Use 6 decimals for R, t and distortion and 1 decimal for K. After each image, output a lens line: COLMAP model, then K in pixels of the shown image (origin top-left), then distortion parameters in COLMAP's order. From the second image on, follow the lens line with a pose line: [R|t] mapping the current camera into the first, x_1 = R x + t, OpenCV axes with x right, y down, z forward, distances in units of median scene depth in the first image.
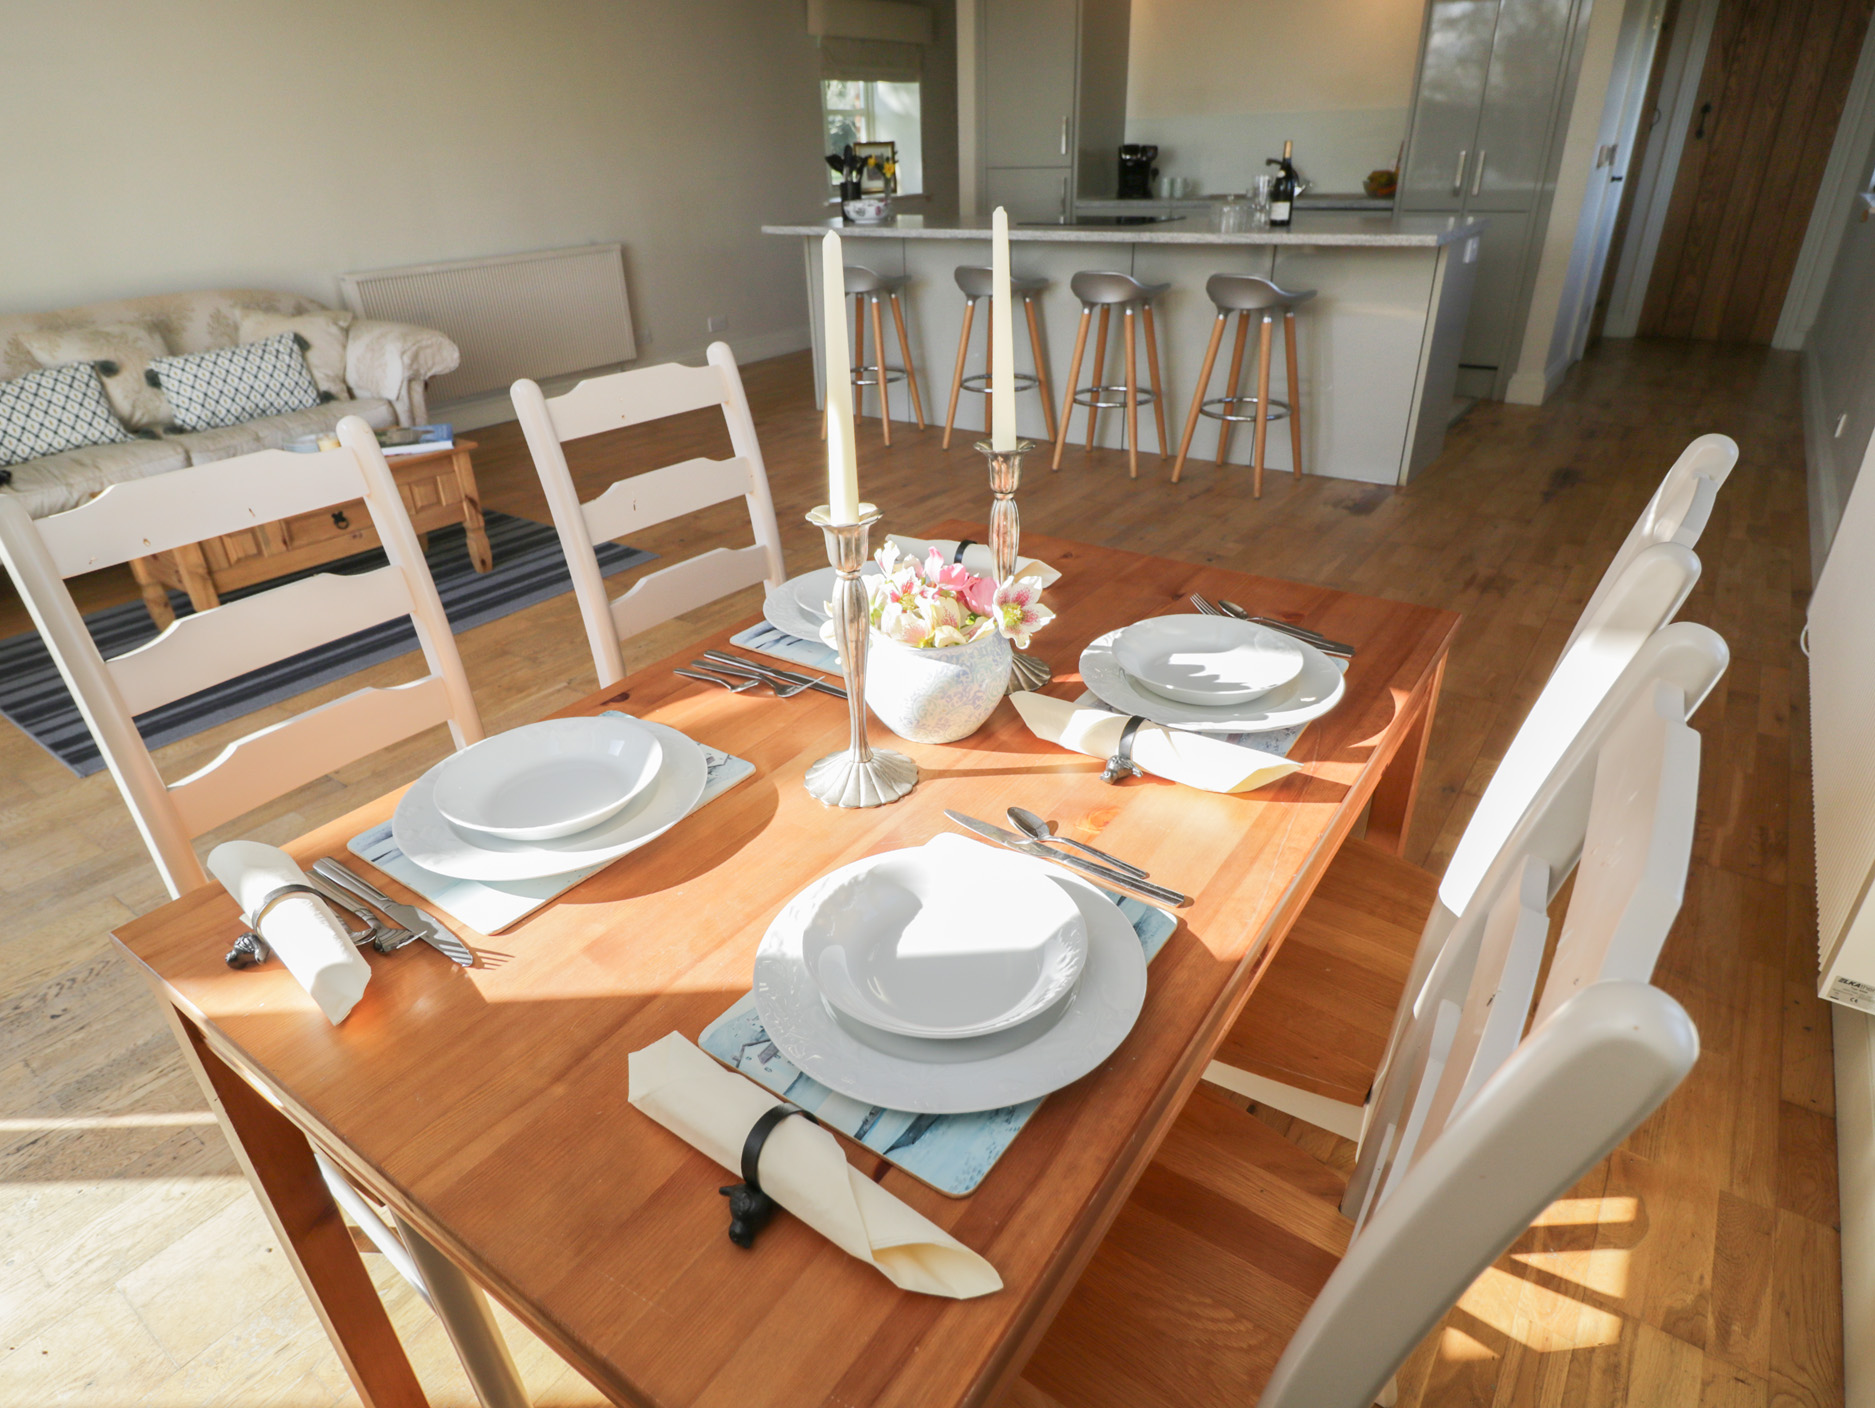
lens RADIAL K [[1059.2, 0, 930.1], [0, 1059.2, 710.3], [0, 0, 1]] dist [0.007858, -0.019901]
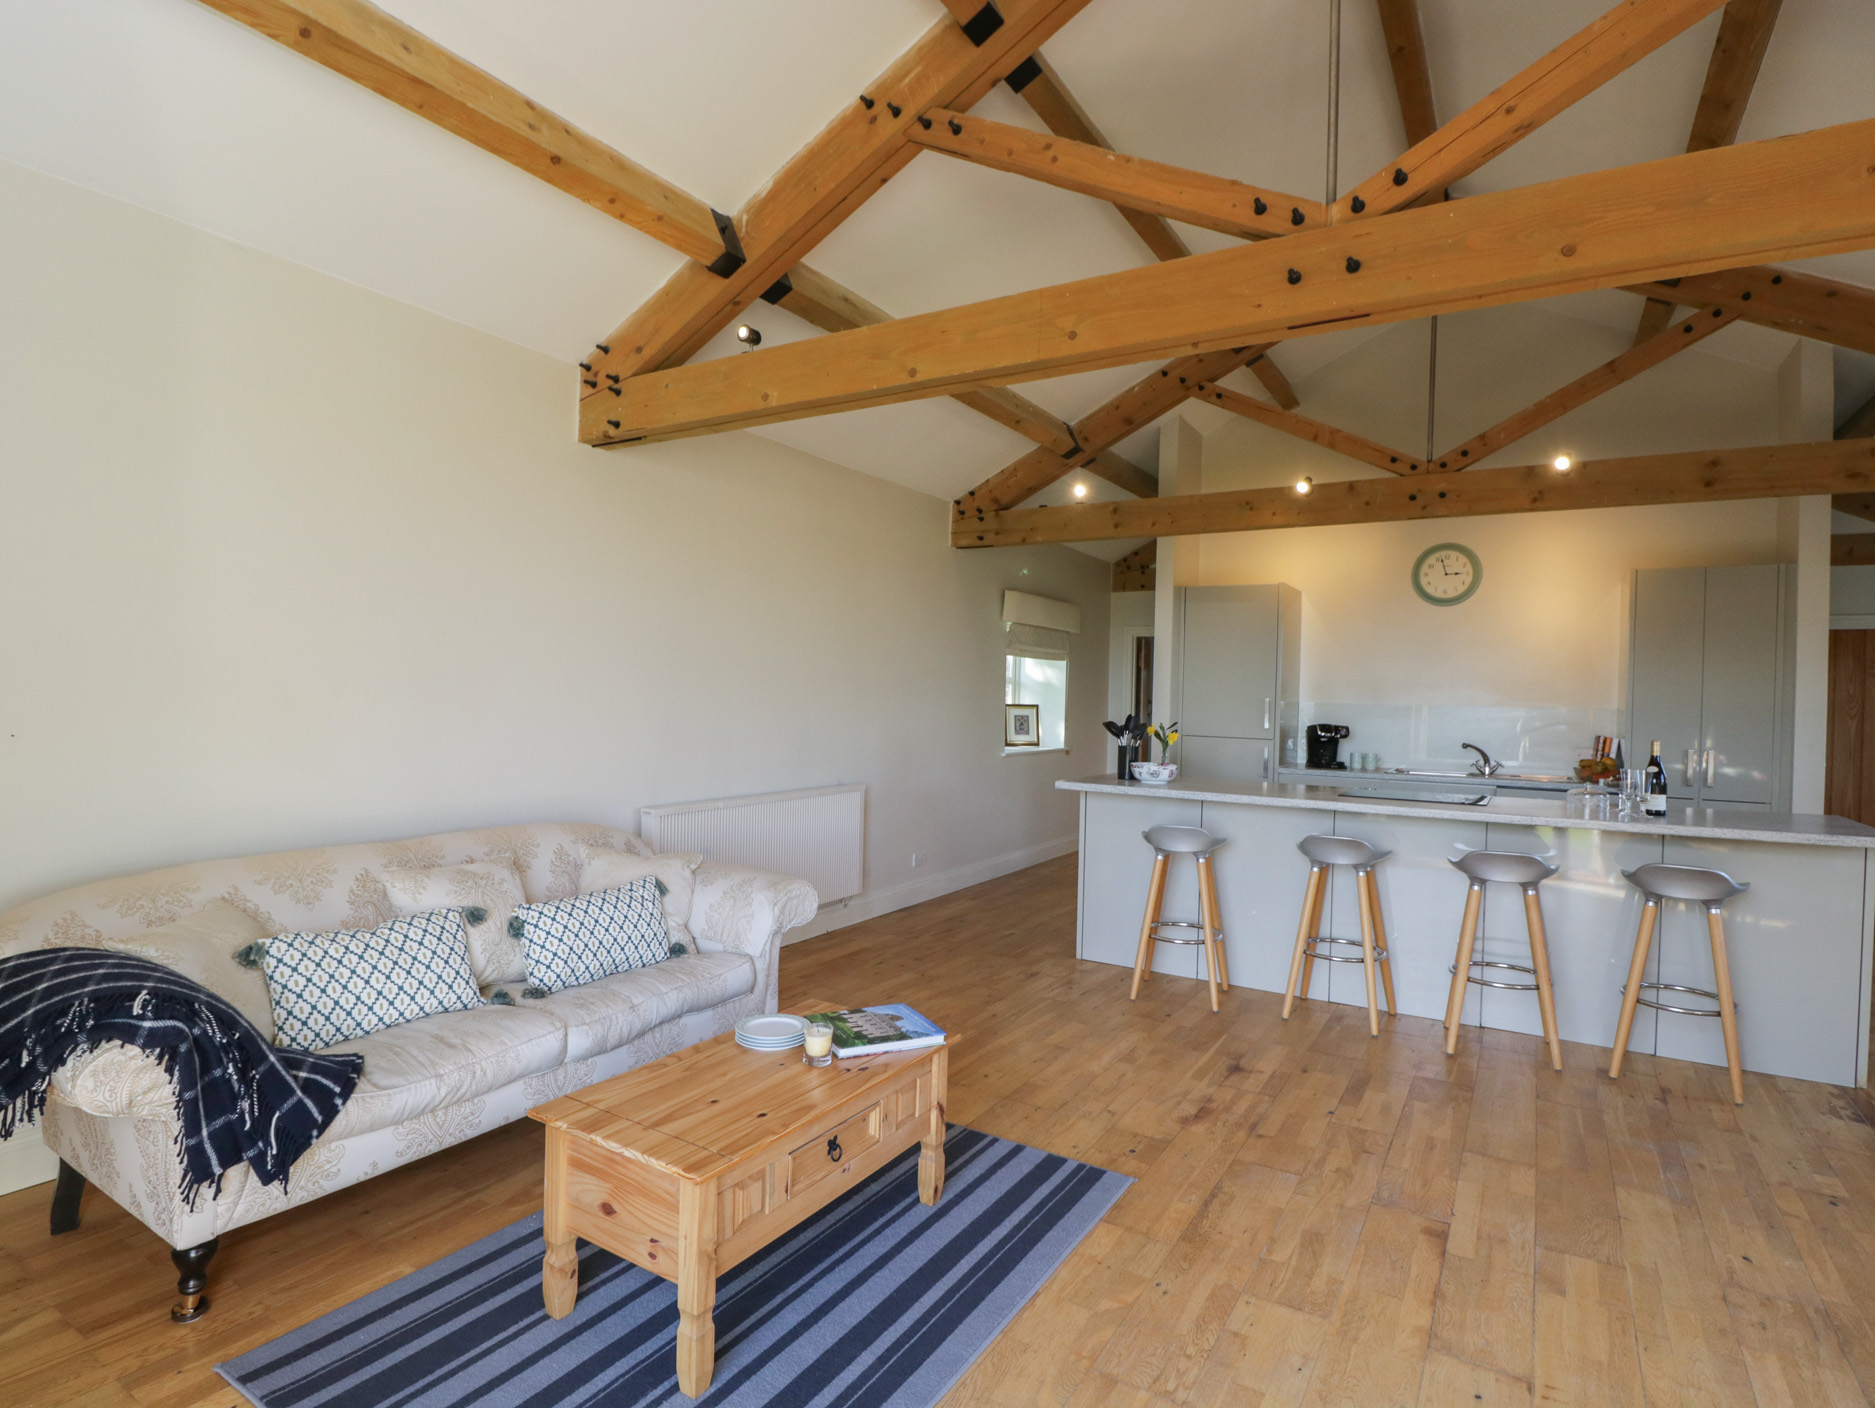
lens RADIAL K [[977.9, 0, 932.4], [0, 977.9, 707.1], [0, 0, 1]] dist [0.005249, -0.016800]
pose [[0.996349, 0.054342, 0.065844, -0.377945], [-0.017769, 0.886363, -0.462651, -0.094344], [-0.083503, 0.459792, 0.884092, 0.167149]]
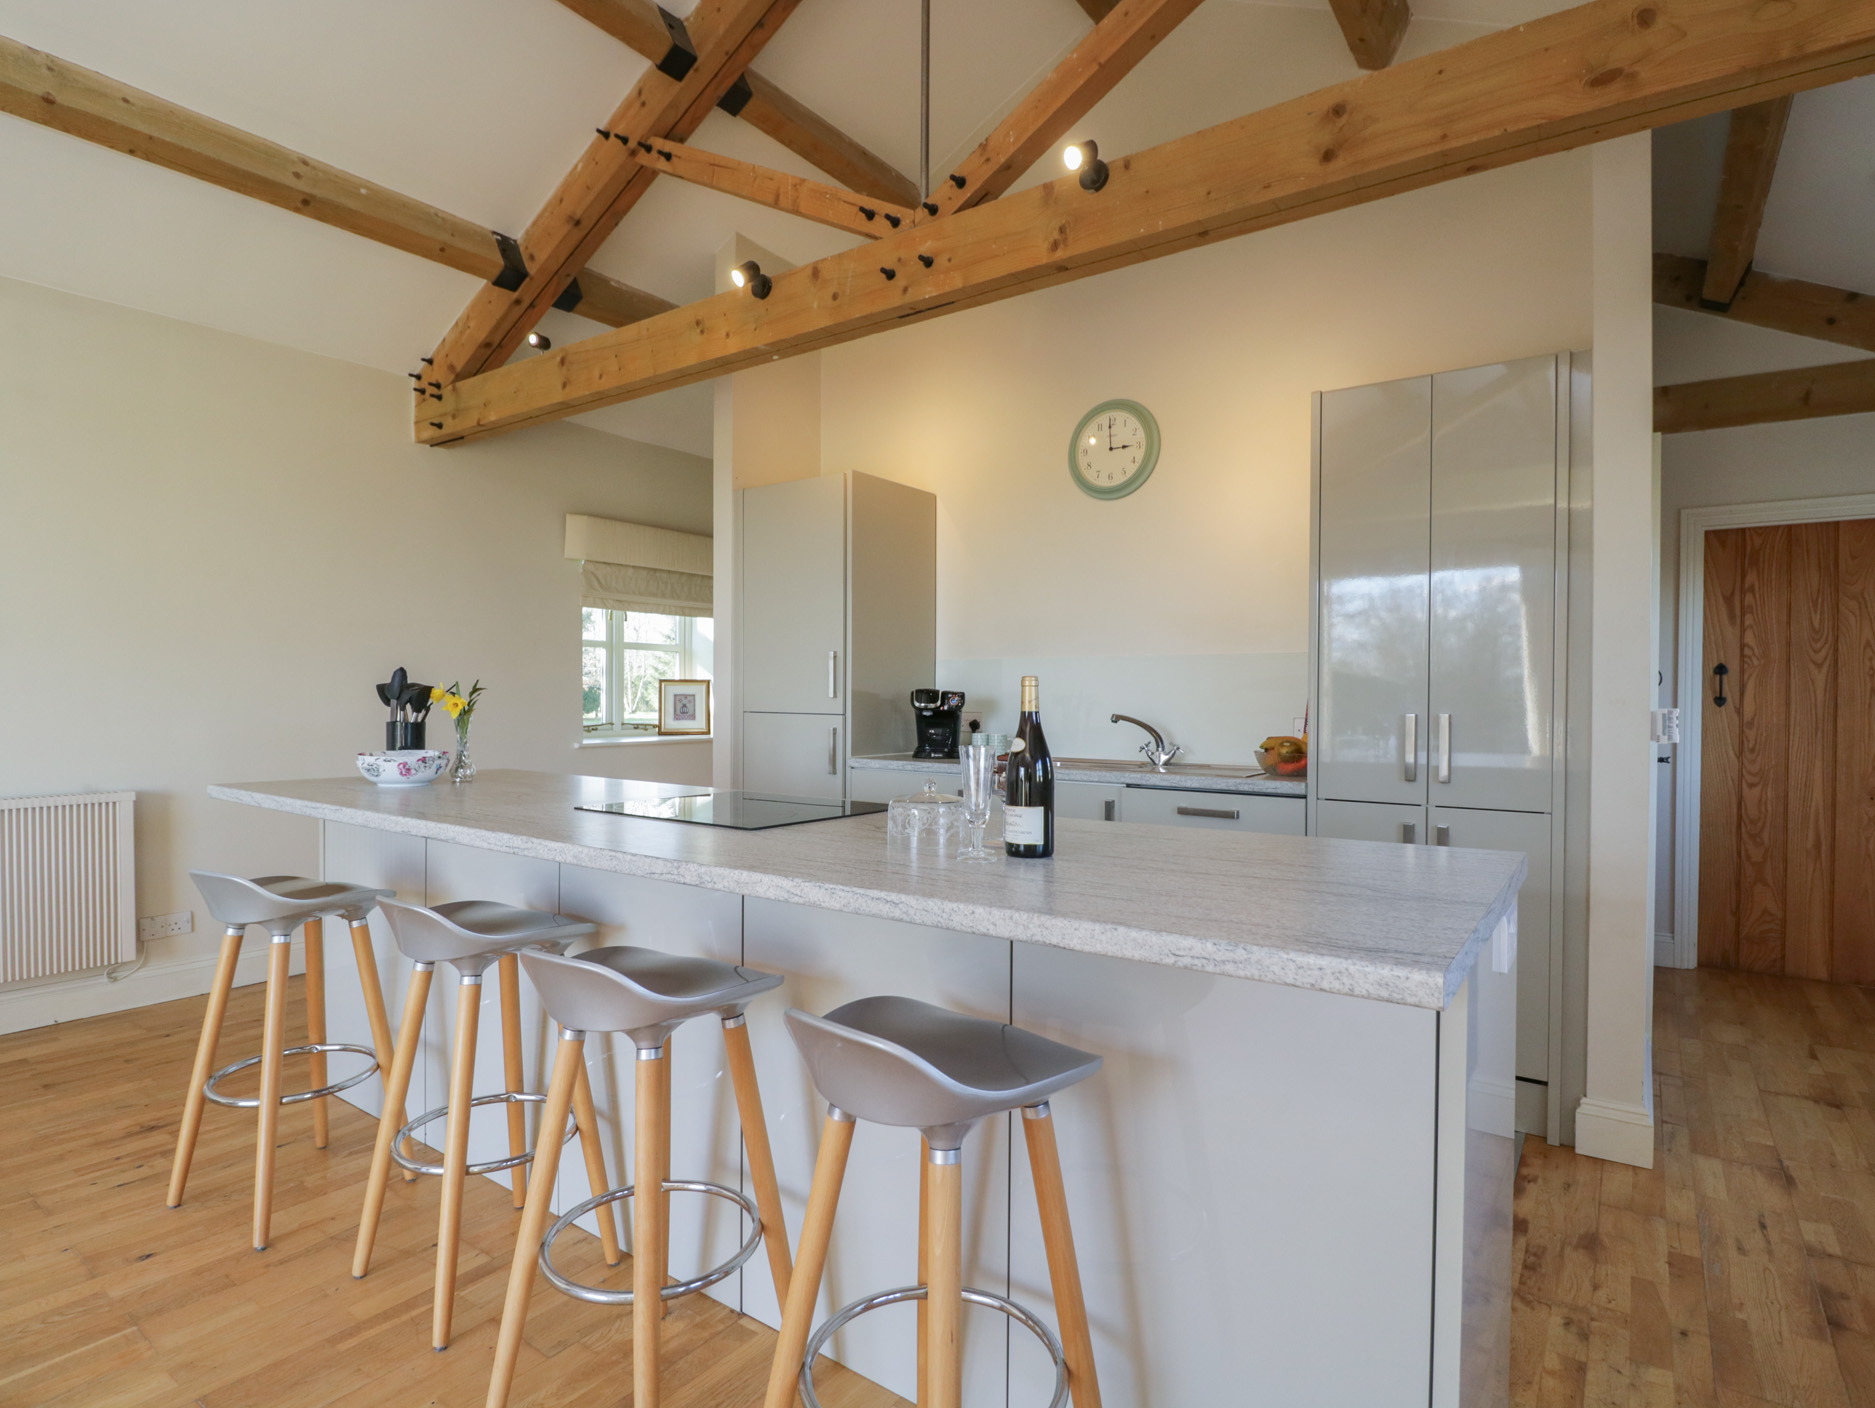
lens RADIAL K [[977.9, 0, 932.4], [0, 977.9, 707.1], [0, 0, 1]] dist [0.005249, -0.016800]
pose [[0.999303, 0.037065, -0.004509, 0.259707], [-0.034989, 0.887407, -0.459657, -0.294474], [-0.013036, 0.459494, 0.888085, 0.561537]]
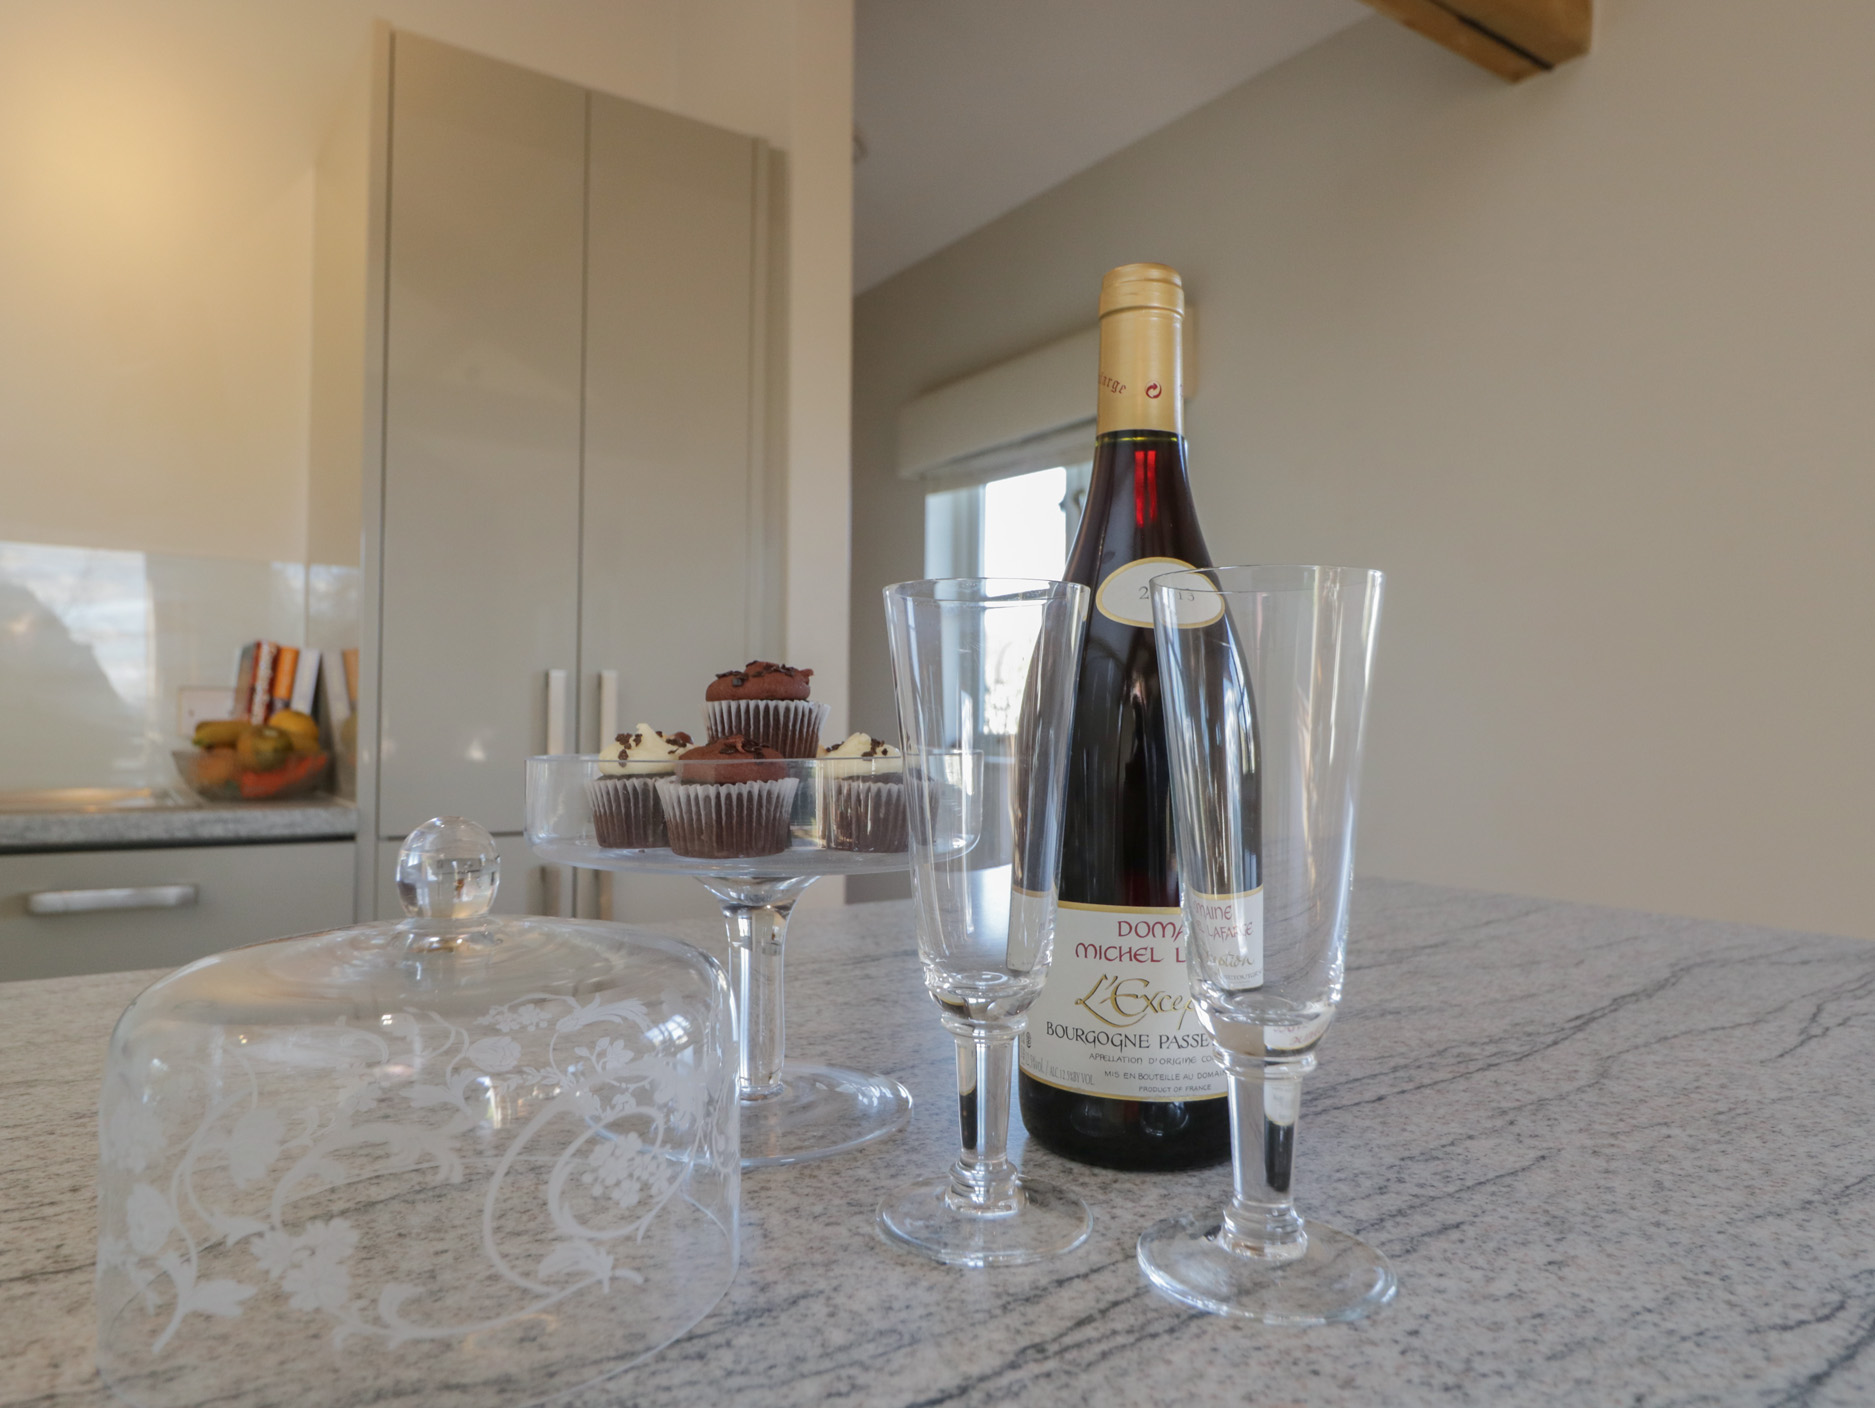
lens RADIAL K [[1196.9, 0, 934.2], [0, 1196.9, 708.8], [0, 0, 1]] dist [0.005822, -0.000109]
pose [[0.360549, 0.053777, 0.931189, 0.212233], [0.418445, 0.882911, -0.213008, -0.420509], [-0.833612, 0.466450, 0.295829, 0.862970]]
